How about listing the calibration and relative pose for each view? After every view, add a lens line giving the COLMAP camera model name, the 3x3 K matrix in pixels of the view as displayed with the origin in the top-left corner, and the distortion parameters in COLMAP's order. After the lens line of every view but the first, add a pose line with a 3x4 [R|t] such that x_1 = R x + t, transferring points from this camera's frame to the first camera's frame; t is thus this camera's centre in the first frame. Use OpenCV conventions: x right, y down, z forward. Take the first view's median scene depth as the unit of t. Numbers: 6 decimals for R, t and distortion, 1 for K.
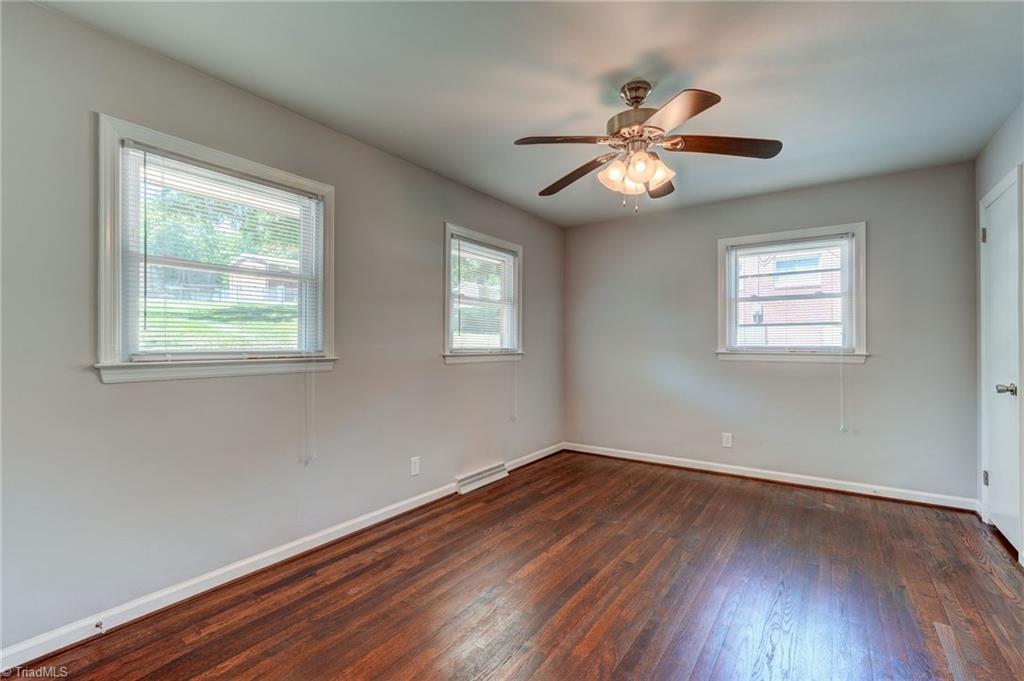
lens RADIAL K [[452.8, 0, 515.3], [0, 452.8, 339.3], [0, 0, 1]] dist [0.010596, -0.000142]
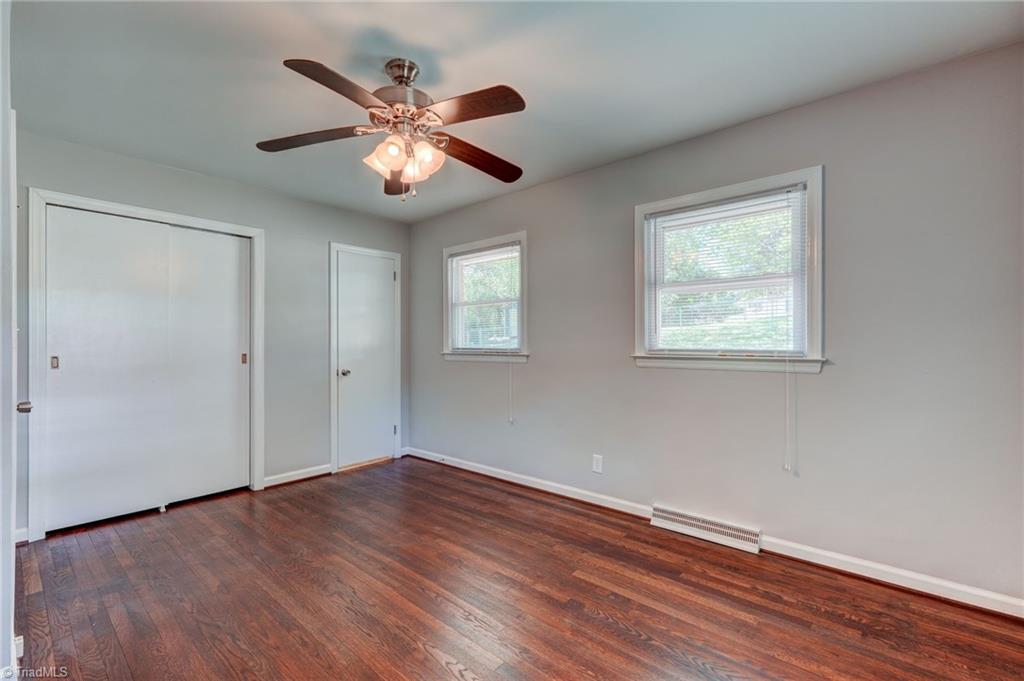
lens RADIAL K [[452.8, 0, 515.1], [0, 452.8, 342.1], [0, 0, 1]] dist [0.010596, -0.000142]
pose [[-0.111680, -0.000435, -0.993744, 0.843391], [0.016705, 0.999858, -0.002315, 0.006119], [0.993604, -0.016860, -0.111657, 0.970351]]
